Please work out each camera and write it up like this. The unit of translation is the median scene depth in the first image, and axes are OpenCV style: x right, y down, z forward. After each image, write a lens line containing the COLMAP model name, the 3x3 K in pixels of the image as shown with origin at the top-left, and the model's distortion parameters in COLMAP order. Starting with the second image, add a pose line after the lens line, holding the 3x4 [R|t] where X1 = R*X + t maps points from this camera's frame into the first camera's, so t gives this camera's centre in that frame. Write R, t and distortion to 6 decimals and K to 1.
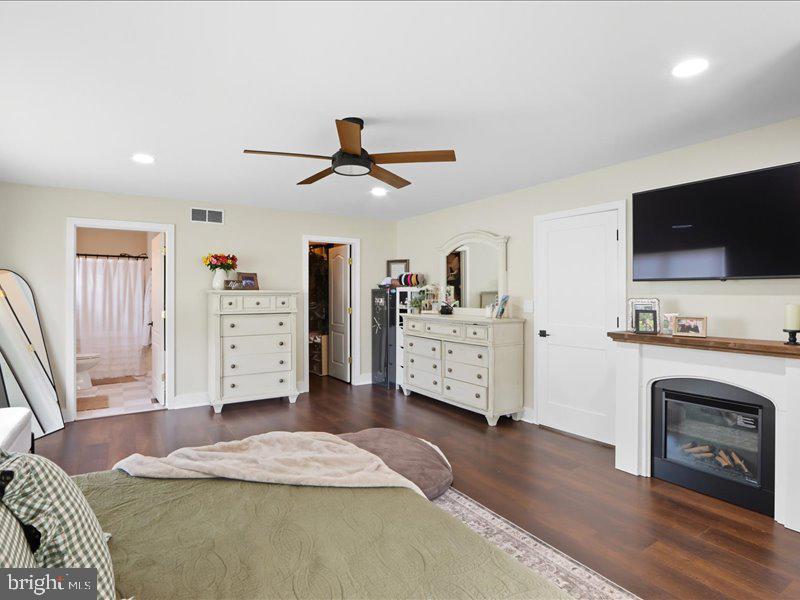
lens RADIAL K [[429.8, 0, 396.0], [0, 429.8, 294.4], [0, 0, 1]] dist [-0.002266, 0.000486]
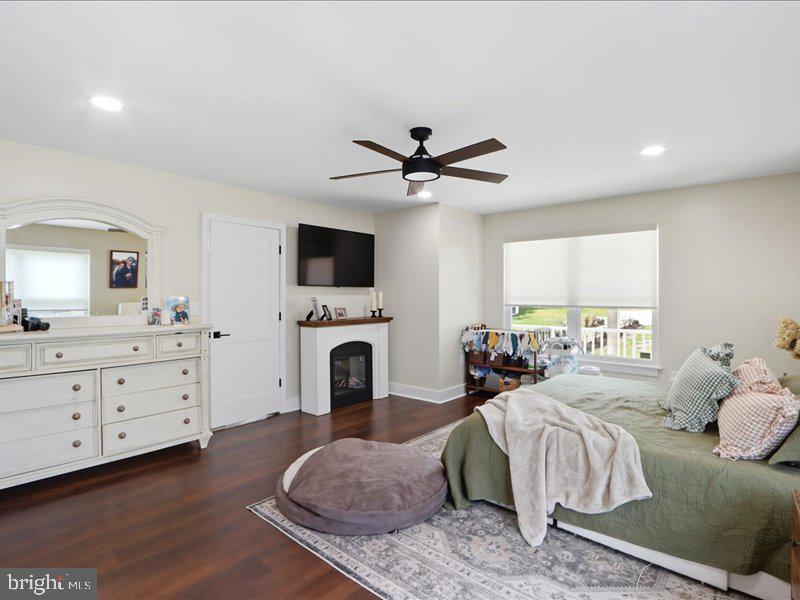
lens RADIAL K [[429.8, 0, 396.0], [0, 429.8, 294.4], [0, 0, 1]] dist [-0.002266, 0.000486]
pose [[-0.286395, -0.004282, 0.958102, -0.728740], [-0.002044, 0.999990, 0.003858, -0.006493], [-0.958109, -0.000854, -0.286401, 0.893774]]
